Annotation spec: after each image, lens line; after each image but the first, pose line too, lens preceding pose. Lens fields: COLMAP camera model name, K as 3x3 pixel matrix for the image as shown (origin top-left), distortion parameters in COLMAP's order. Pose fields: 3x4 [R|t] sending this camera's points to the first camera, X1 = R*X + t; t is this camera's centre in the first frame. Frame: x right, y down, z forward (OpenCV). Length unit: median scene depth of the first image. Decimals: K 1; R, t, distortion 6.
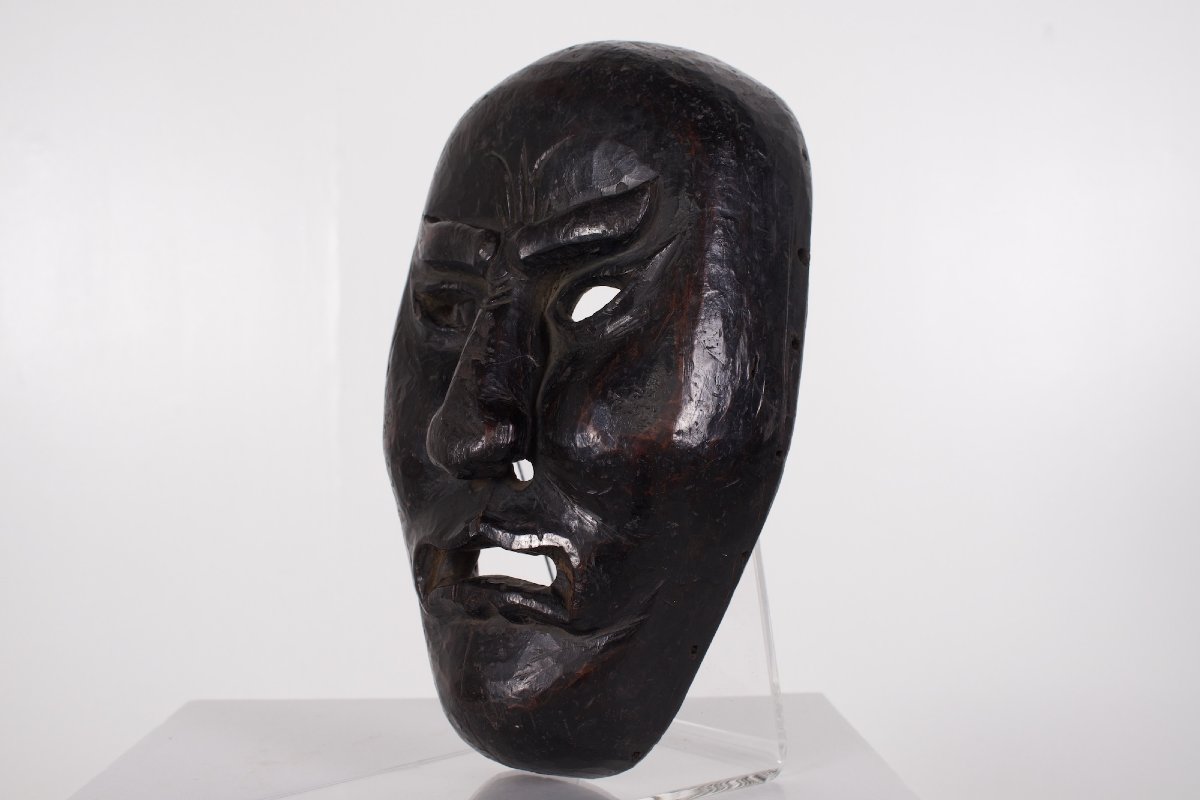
lens RADIAL K [[1406.4, 0, 598.4], [0, 1406.4, 393.7], [0, 0, 1]] dist [-0.087344, 0.000000]
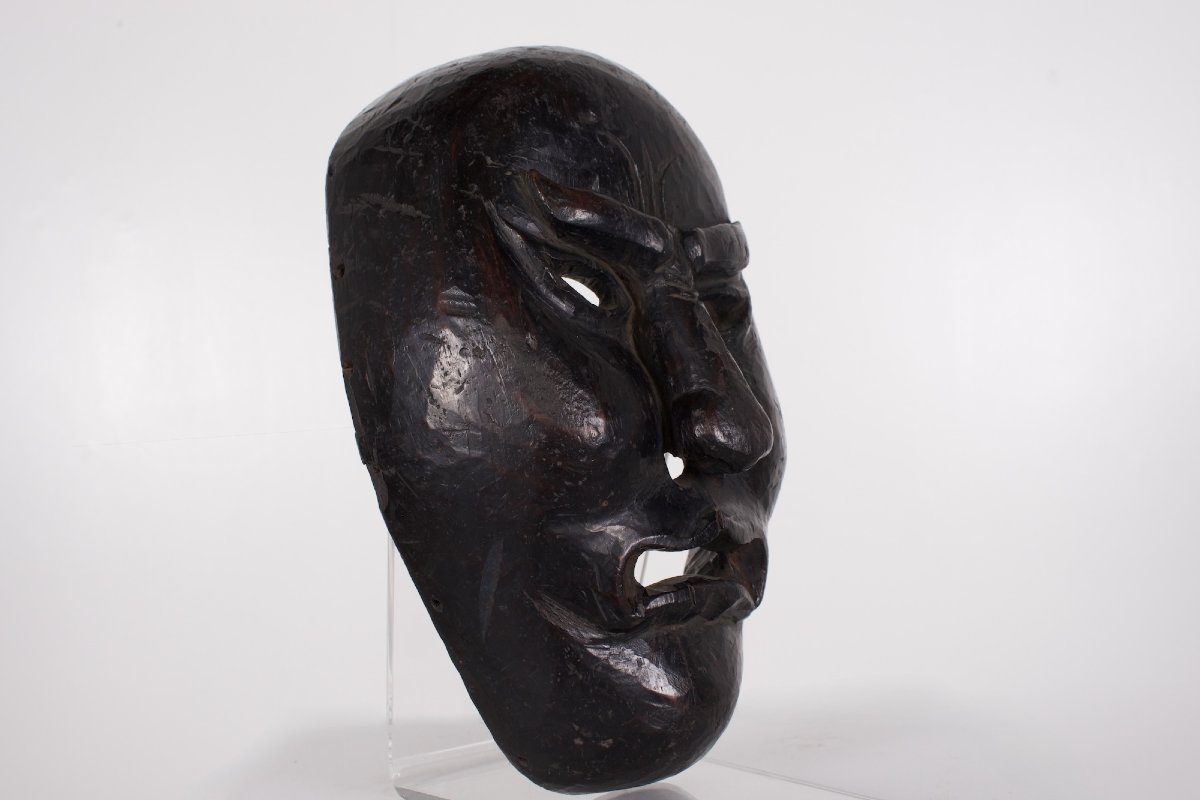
lens RADIAL K [[1234.5, 0, 602.9], [0, 1234.5, 398.7], [0, 0, 1]] dist [-0.128368, 0.000000]
pose [[0.100093, 0.106125, 0.989302, -0.964777], [-0.015306, 0.994342, -0.105117, 0.102189], [-0.994860, -0.004621, 0.101151, 1.008133]]
